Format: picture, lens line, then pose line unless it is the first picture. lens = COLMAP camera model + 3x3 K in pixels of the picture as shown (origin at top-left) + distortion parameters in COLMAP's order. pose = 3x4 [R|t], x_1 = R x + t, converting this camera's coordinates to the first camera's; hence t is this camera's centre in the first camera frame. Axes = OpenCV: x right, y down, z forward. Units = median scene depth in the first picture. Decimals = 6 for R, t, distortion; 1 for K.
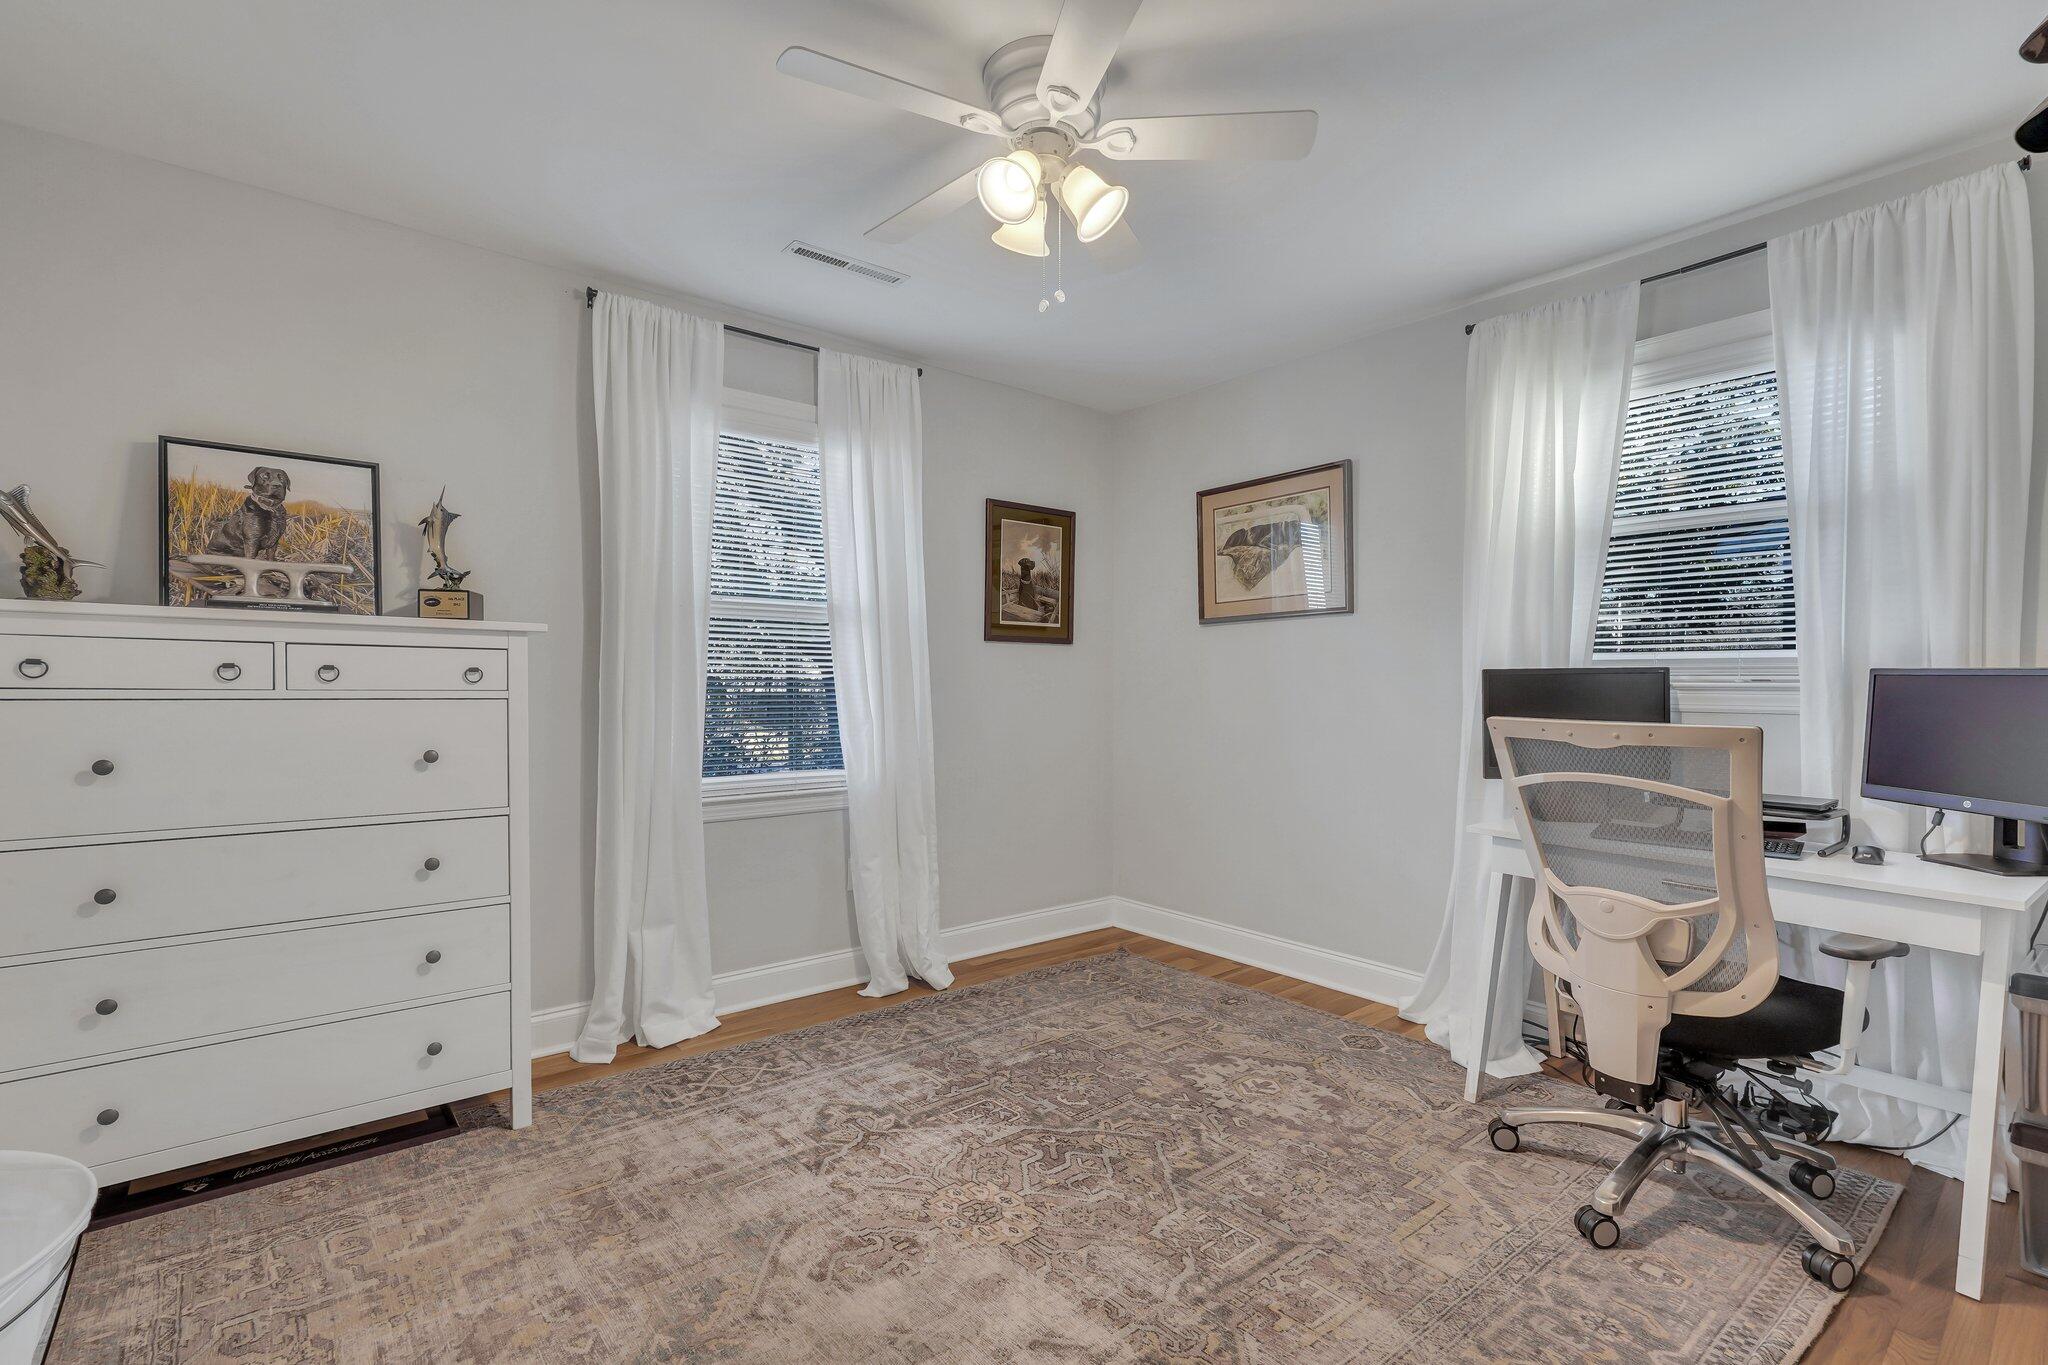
lens RADIAL K [[918.2, 0, 1023.1], [0, 918.2, 684.6], [0, 0, 1]] dist [-0.000098, 0.000025]
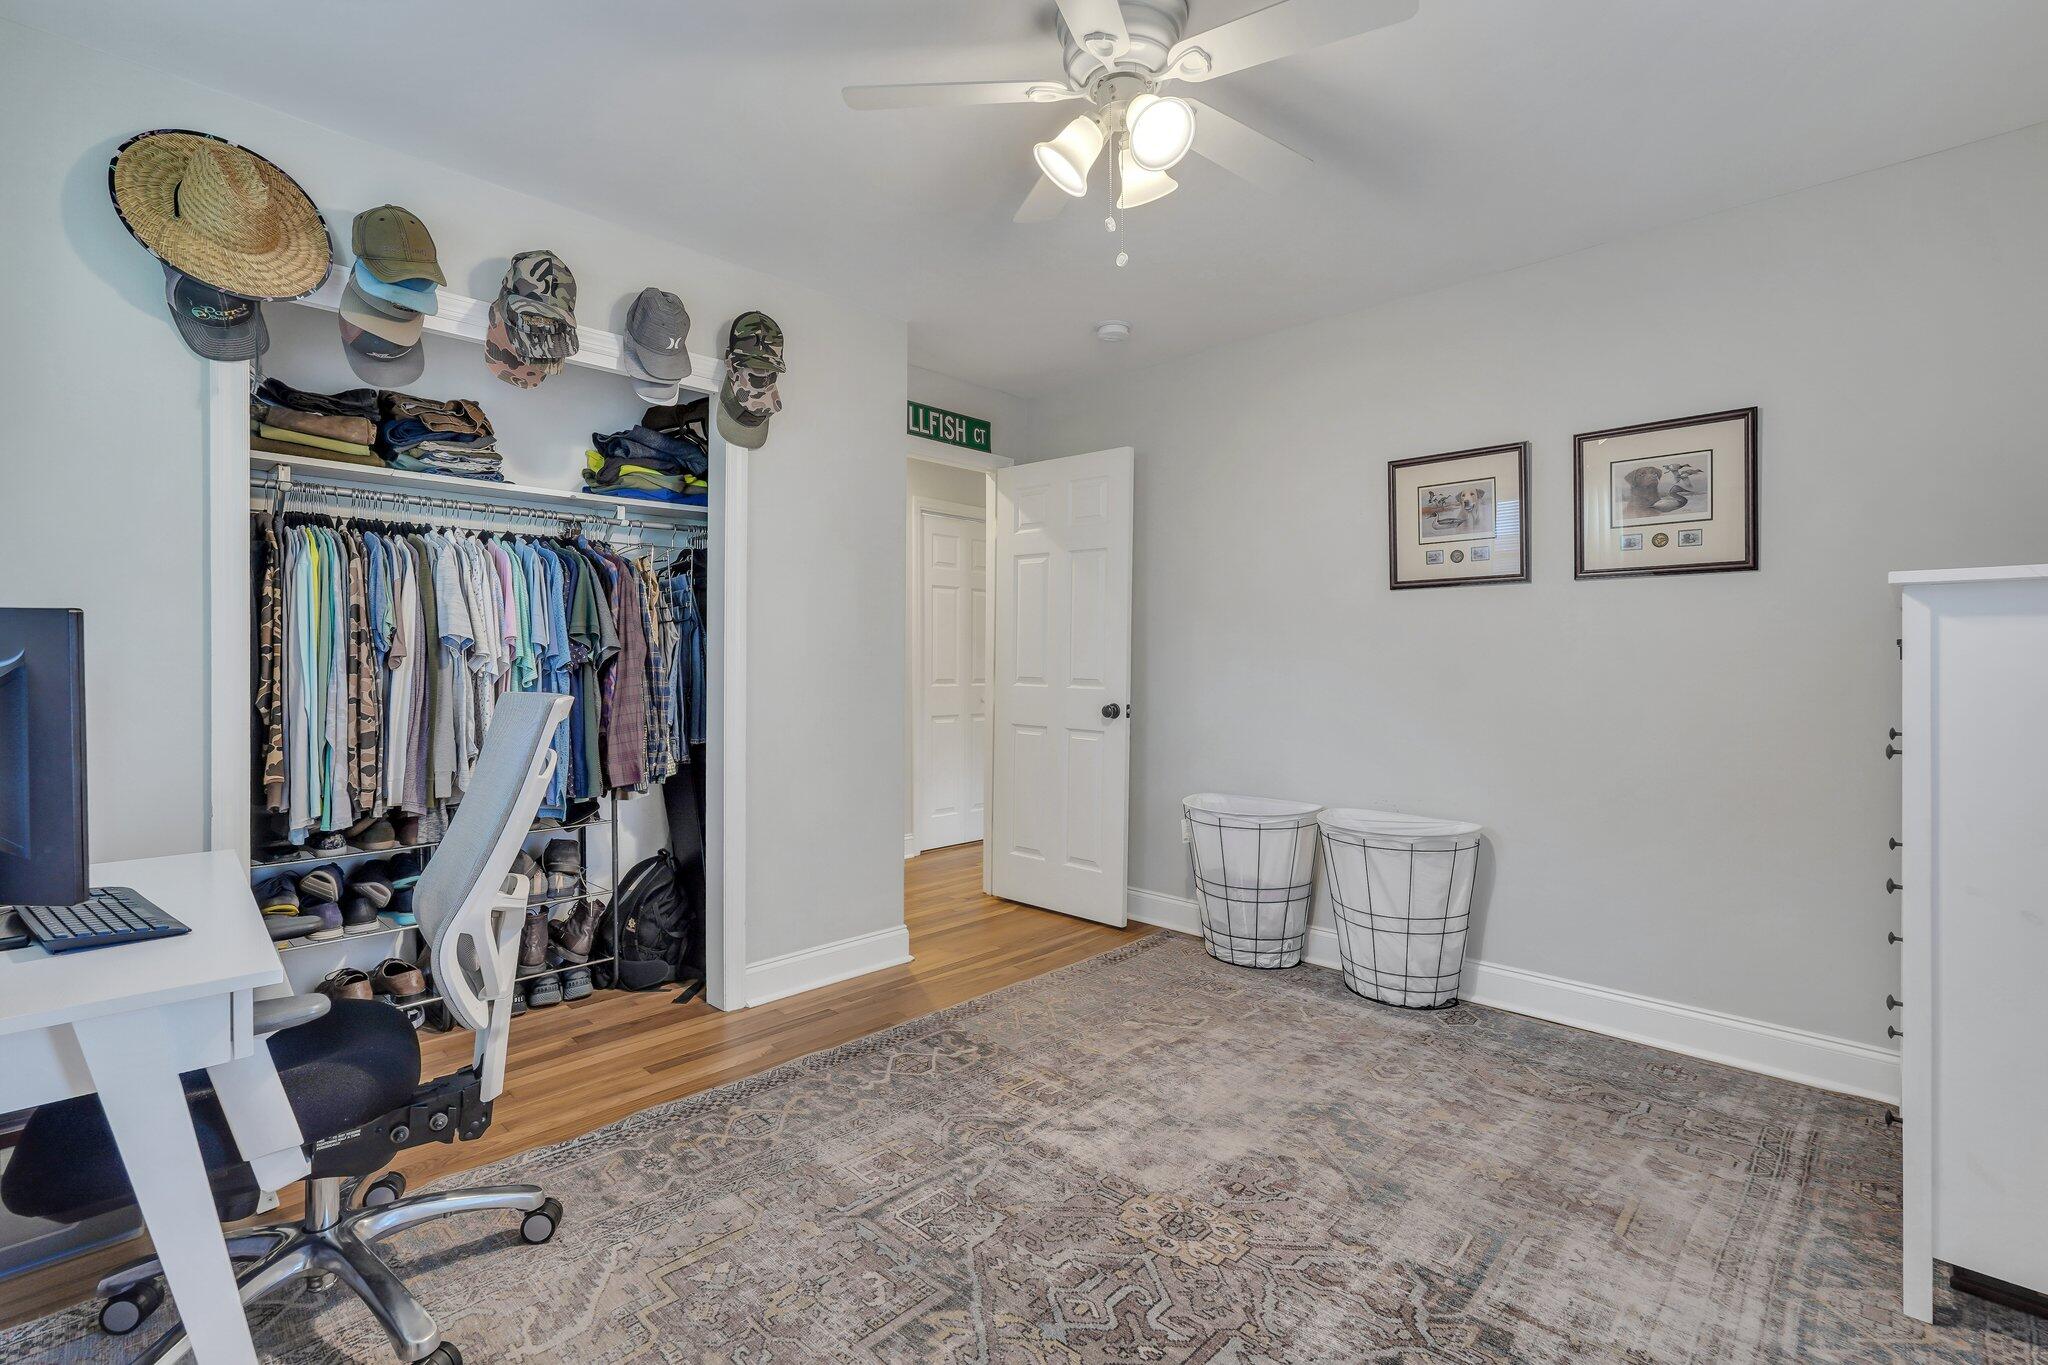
lens RADIAL K [[918.2, 0, 1024.1], [0, 918.2, 675.5], [0, 0, 1]] dist [-0.000098, 0.000025]
pose [[-0.993136, -0.004377, -0.116884, 0.224734], [-0.005576, 0.999935, 0.009932, 0.008723], [0.116833, 0.010516, -0.993096, 1.883494]]
